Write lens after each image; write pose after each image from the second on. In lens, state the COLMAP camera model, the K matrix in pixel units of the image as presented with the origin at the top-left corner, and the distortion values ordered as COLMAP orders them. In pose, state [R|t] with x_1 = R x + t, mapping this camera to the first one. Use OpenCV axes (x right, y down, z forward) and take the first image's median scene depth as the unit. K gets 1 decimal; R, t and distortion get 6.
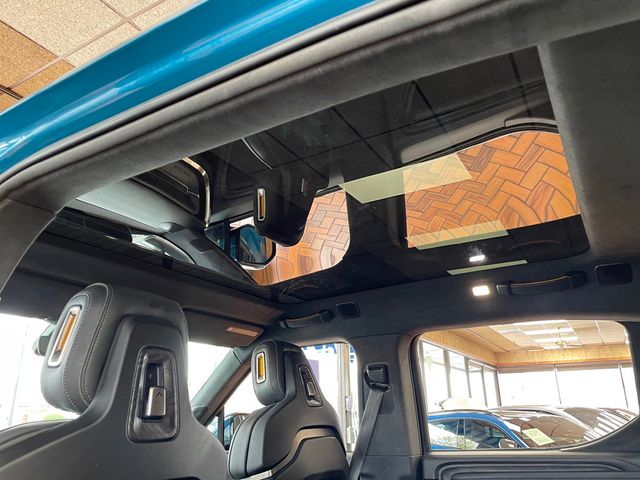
lens RADIAL K [[472.3, 0, 320.0], [0, 472.3, 240.0], [0, 0, 1]] dist [0.029724, -0.008879]
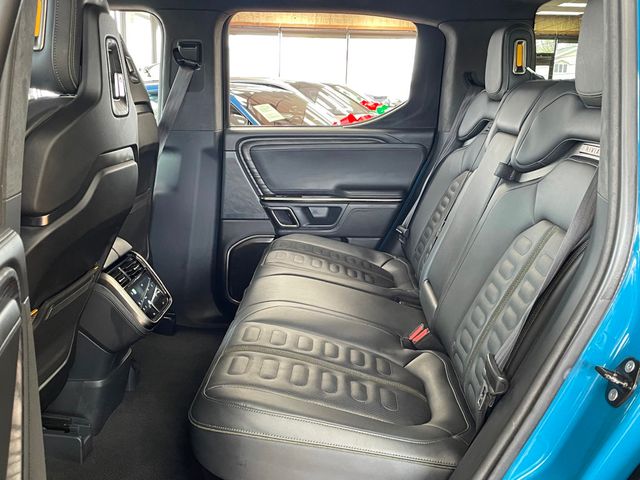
lens RADIAL K [[669.7, 0, 320.0], [0, 669.7, 240.0], [0, 0, 1]] dist [-0.102076, 0.005874]
pose [[0.870557, -0.063795, 0.487915, -0.316446], [-0.217015, 0.840142, 0.497057, -0.110352], [-0.441628, -0.538601, 0.717547, -0.255150]]
